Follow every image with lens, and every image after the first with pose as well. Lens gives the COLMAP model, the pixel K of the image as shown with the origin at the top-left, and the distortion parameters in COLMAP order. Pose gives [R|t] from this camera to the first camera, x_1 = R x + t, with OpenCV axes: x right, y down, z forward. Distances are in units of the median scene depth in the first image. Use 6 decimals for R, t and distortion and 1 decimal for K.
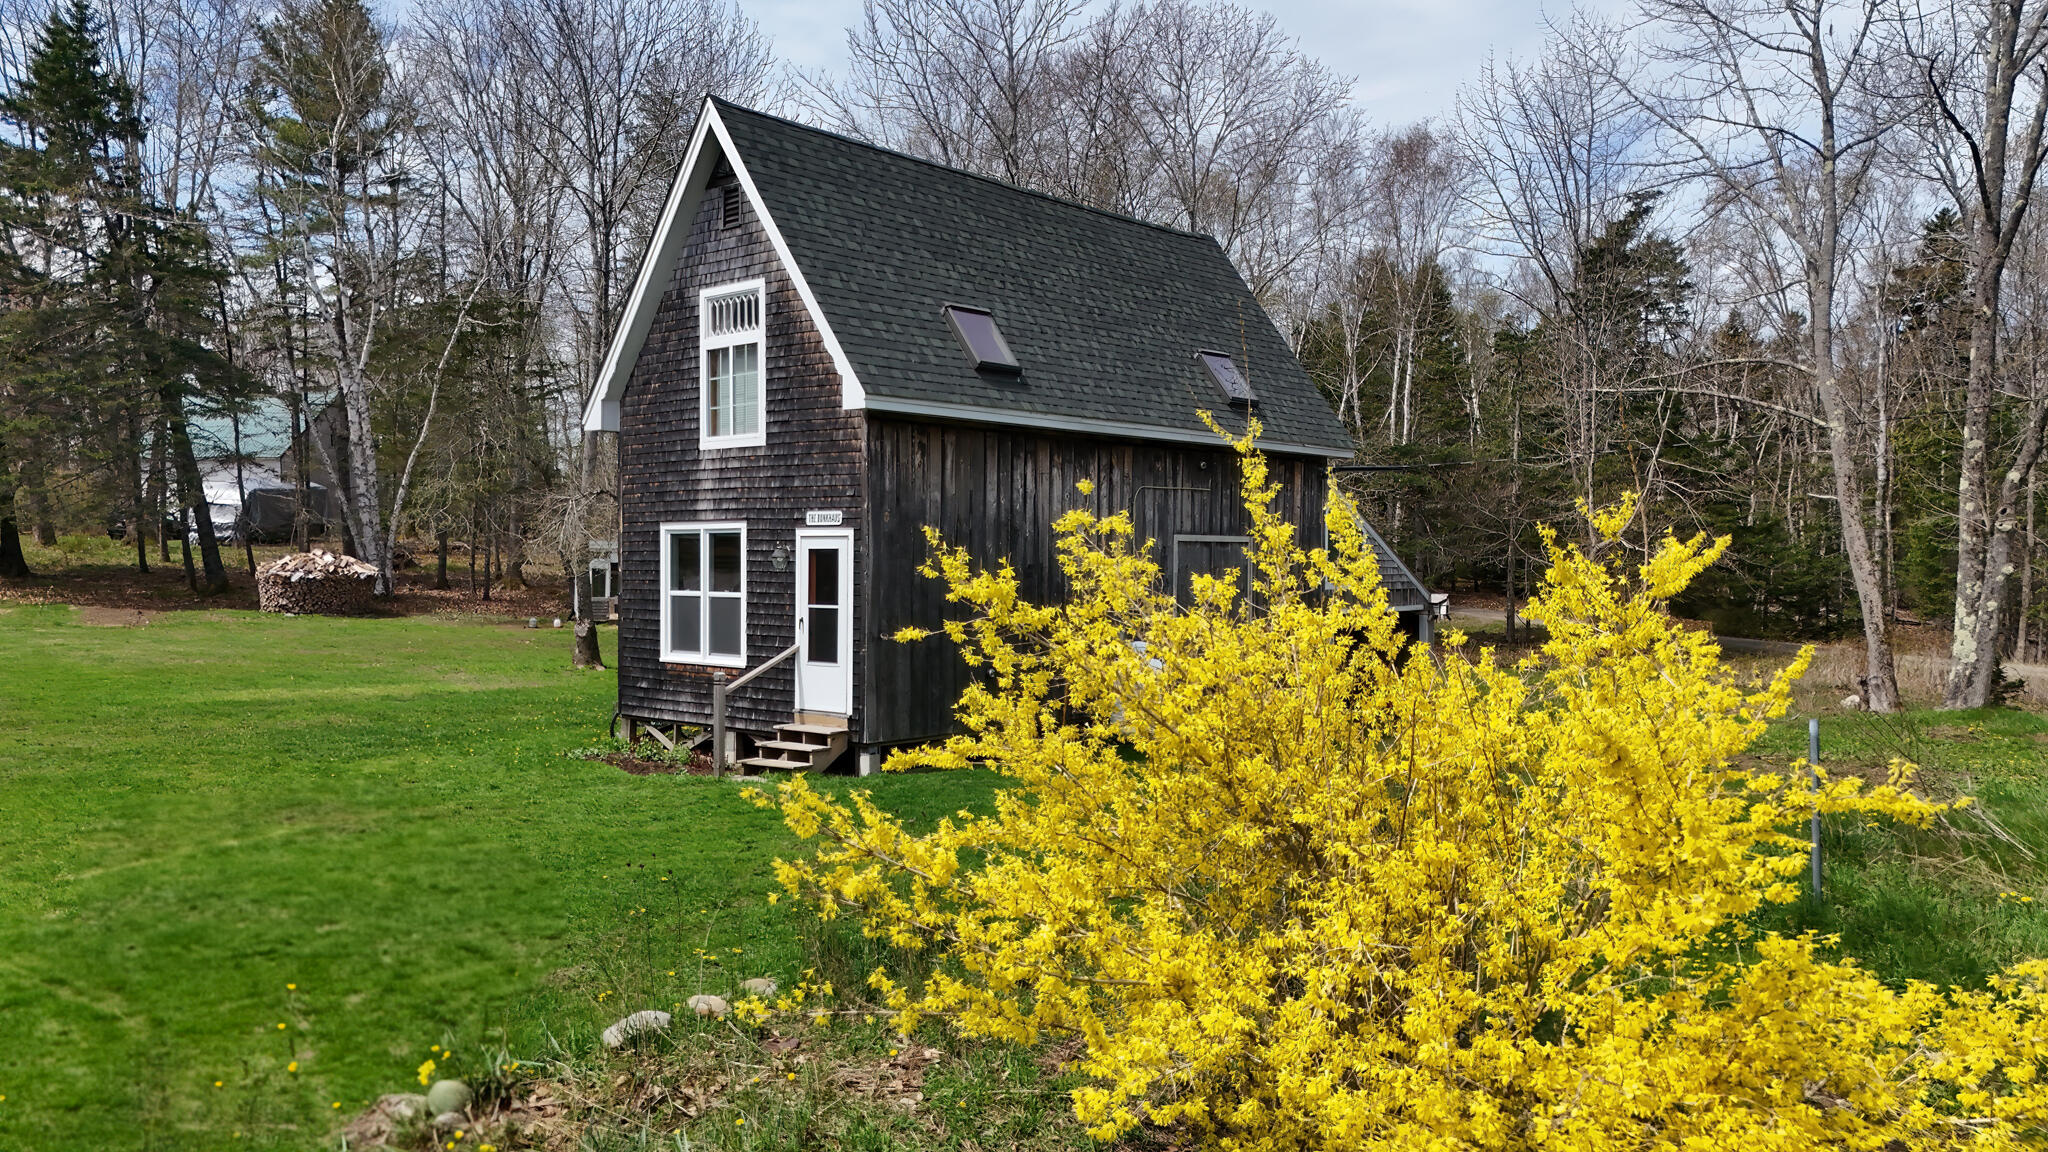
lens RADIAL K [[1482.2, 0, 1020.7], [0, 1482.2, 567.1], [0, 0, 1]] dist [0.109111, -0.004381]
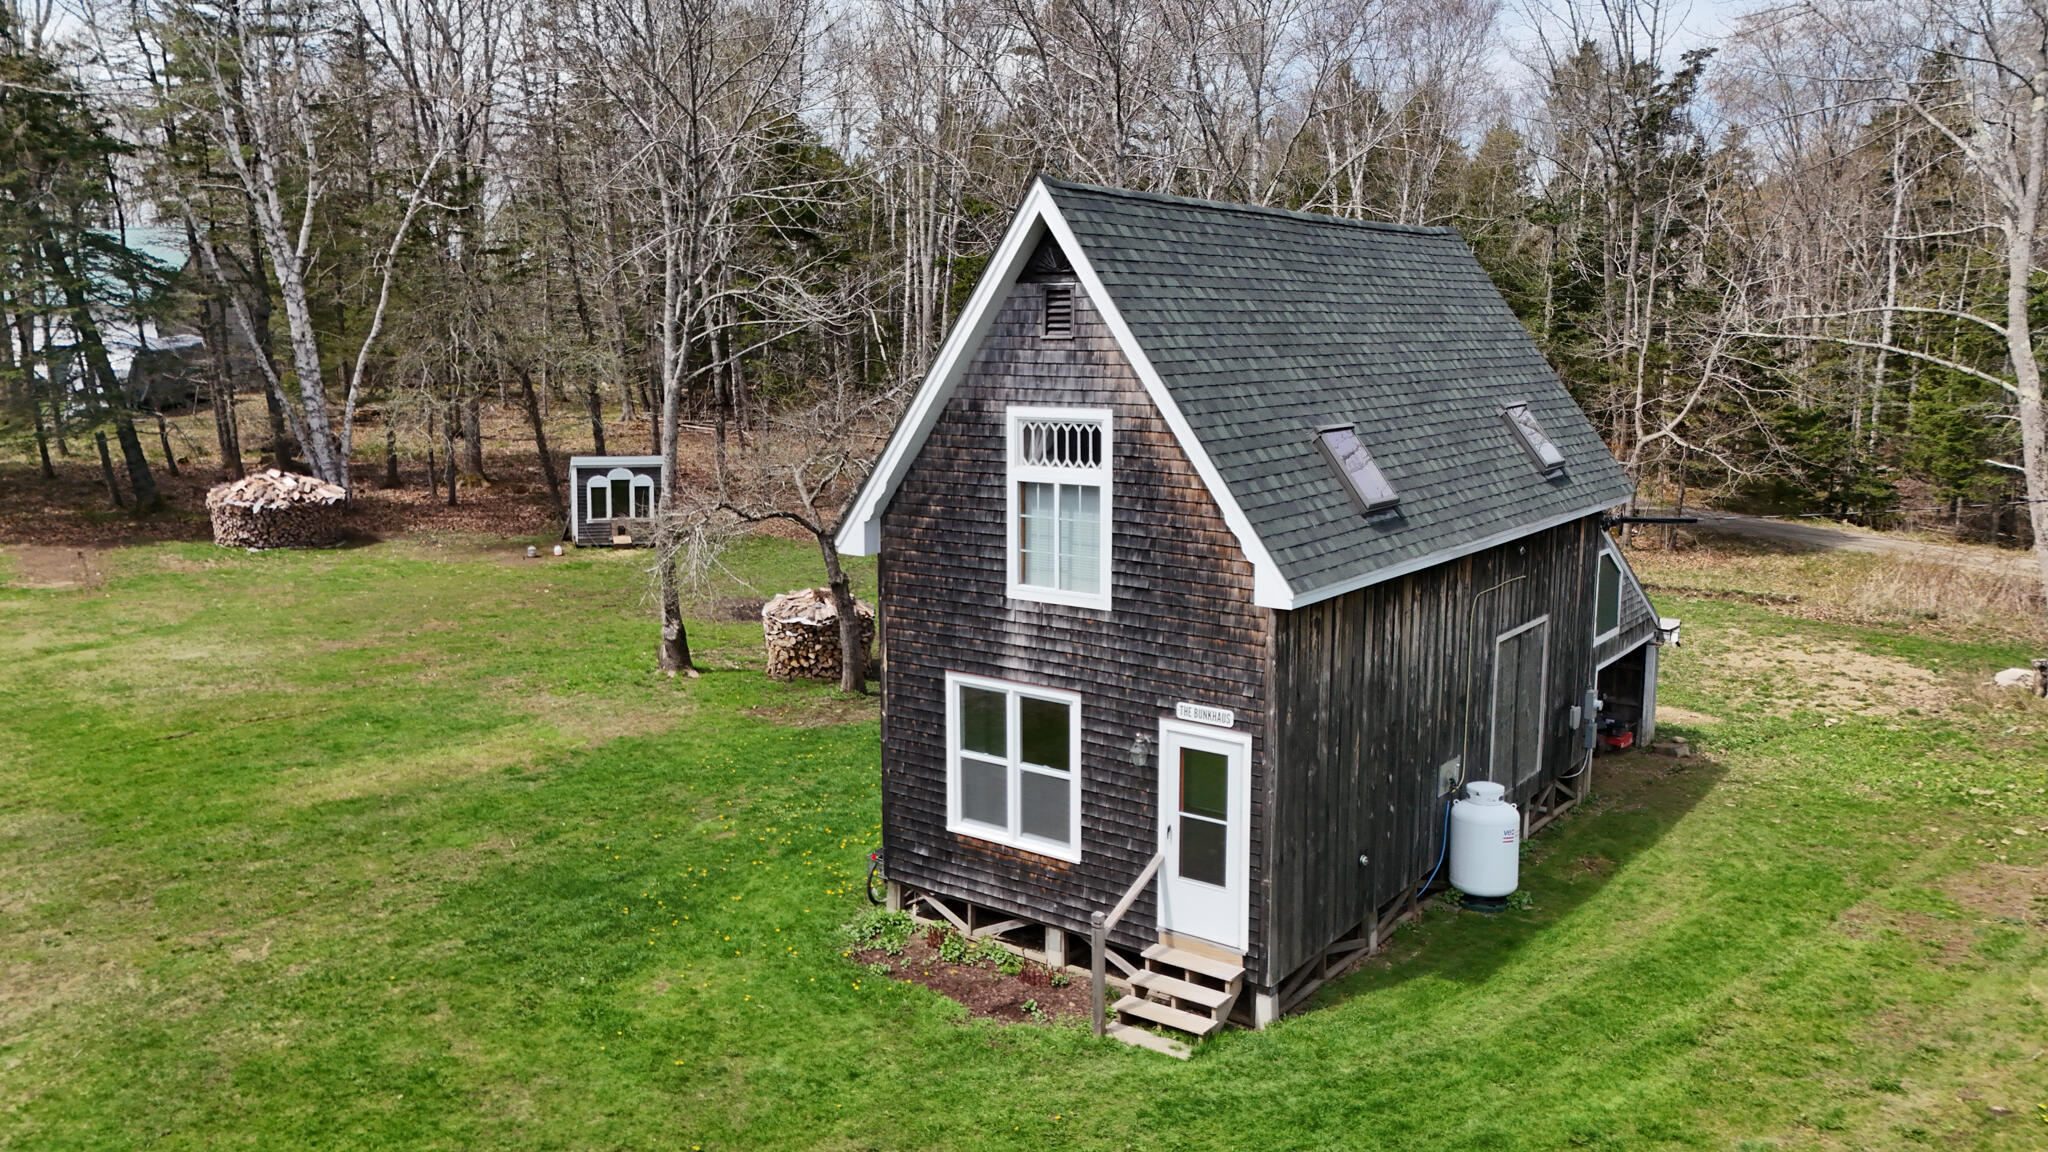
lens RADIAL K [[1482.2, 0, 1030.7], [0, 1482.2, 573.2], [0, 0, 1]] dist [0.109111, -0.004381]
pose [[0.995294, -0.021900, 0.094389, -0.285532], [0.007339, 0.988364, 0.151933, -0.222305], [-0.096618, -0.150525, 0.983874, 0.189955]]
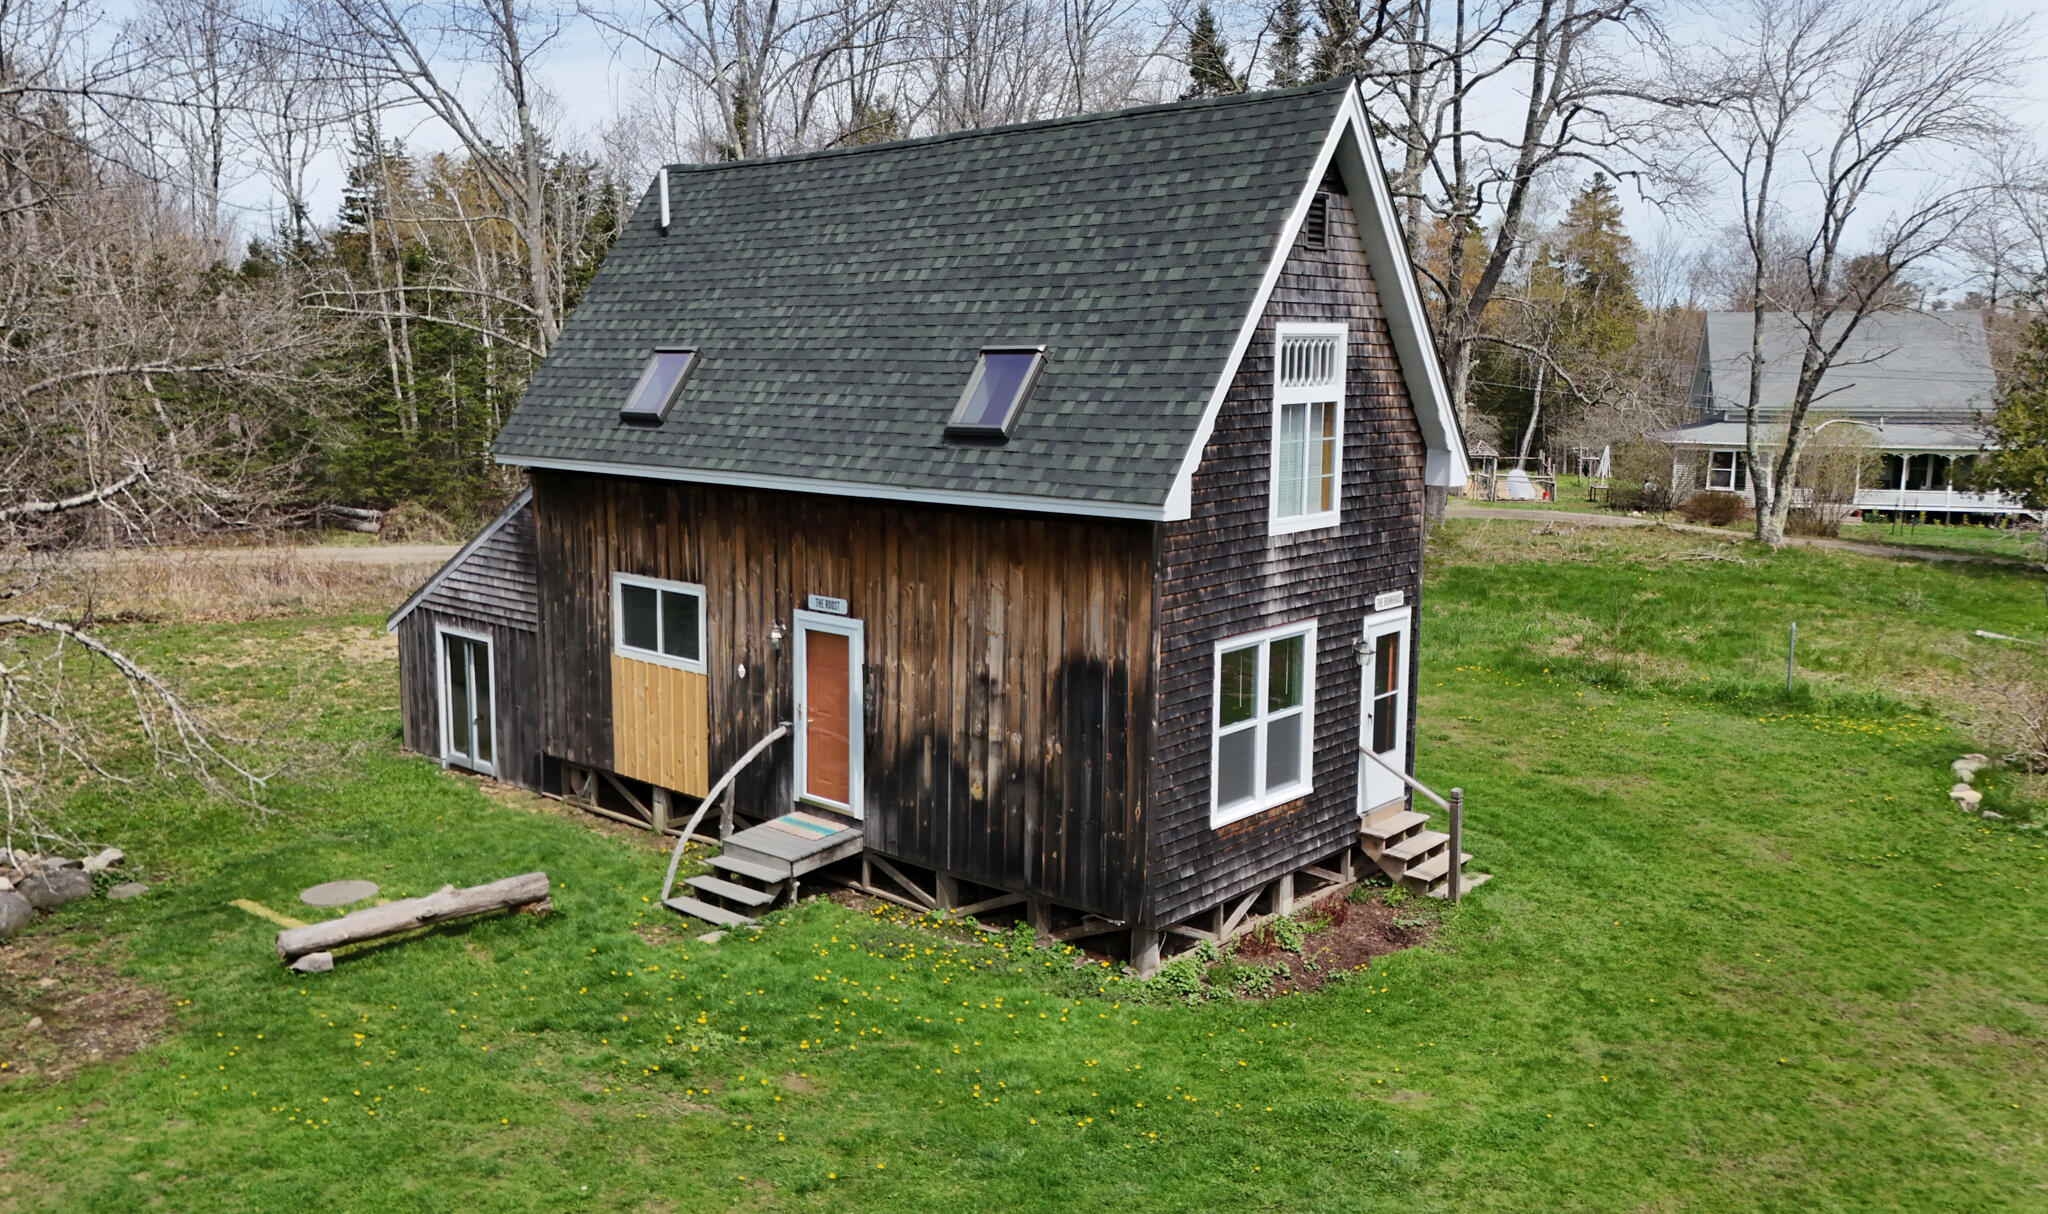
lens RADIAL K [[1612.1, 0, 1017.6], [0, 1612.1, 597.7], [0, 0, 1]] dist [0.096872, 0.001625]
pose [[-0.015636, -0.156535, 0.987549, -1.047212], [-0.000810, 0.987671, 0.156541, -0.179490], [-0.999877, 0.001648, -0.015570, 1.163086]]
